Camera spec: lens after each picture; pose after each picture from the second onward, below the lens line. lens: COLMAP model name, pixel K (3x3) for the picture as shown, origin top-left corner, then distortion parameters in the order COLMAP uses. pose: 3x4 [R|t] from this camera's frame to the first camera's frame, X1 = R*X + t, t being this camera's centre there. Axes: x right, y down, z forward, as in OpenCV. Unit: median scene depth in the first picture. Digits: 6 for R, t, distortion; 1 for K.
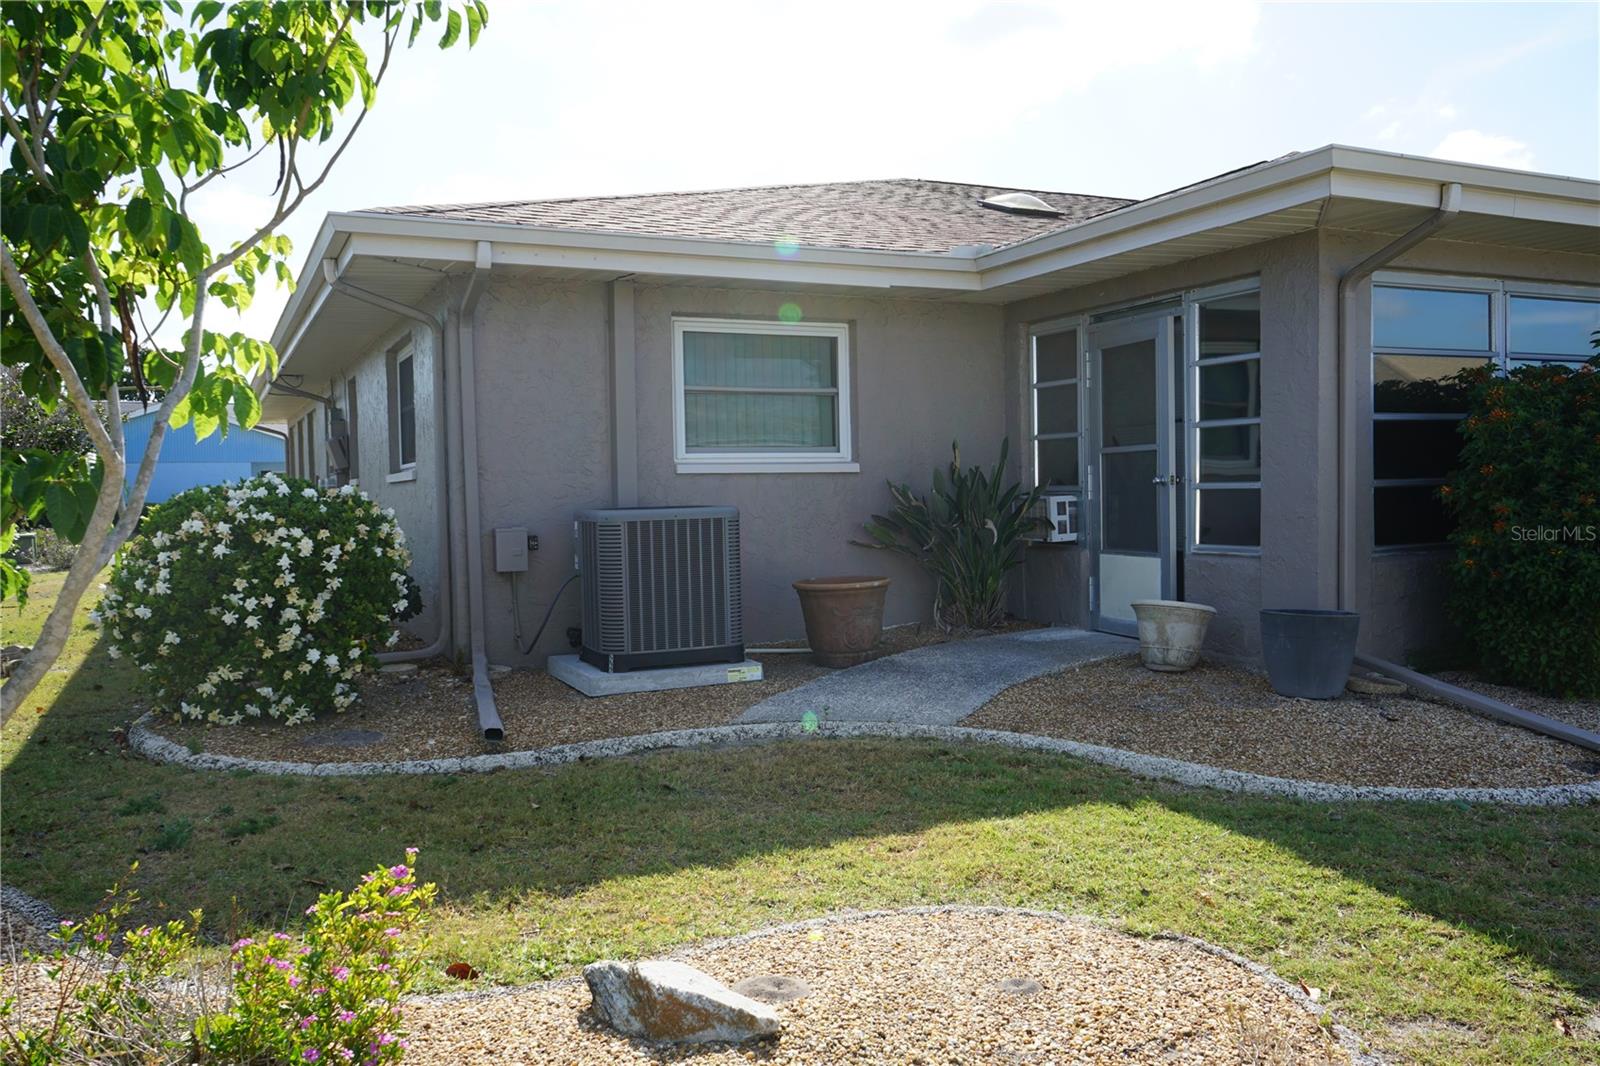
lens RADIAL K [[1268.7, 0, 800.7], [0, 1268.7, 532.8], [0, 0, 1]] dist [0.015386, -0.007635]
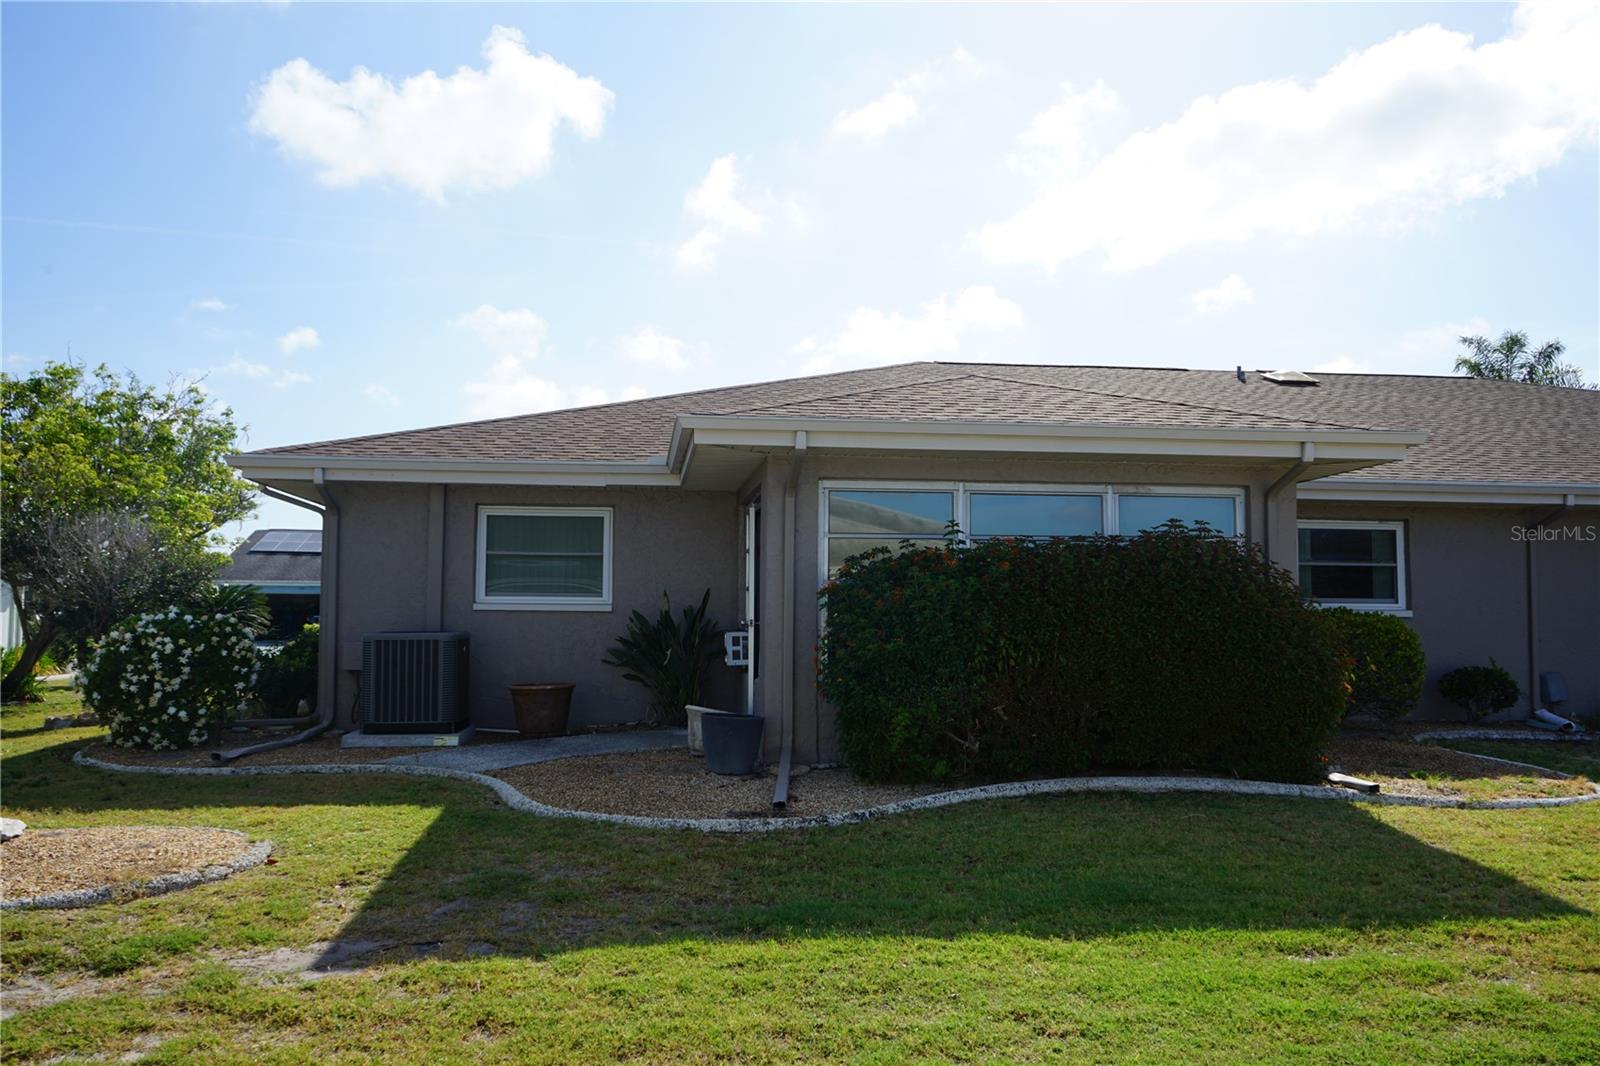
lens RADIAL K [[1268.7, 0, 799.7], [0, 1268.7, 535.2], [0, 0, 1]] dist [0.015386, -0.007635]
pose [[0.946034, 0.003939, -0.324043, 1.006168], [-0.035230, 0.995250, -0.090755, -0.015439], [0.322146, 0.097274, 0.941679, -0.400929]]
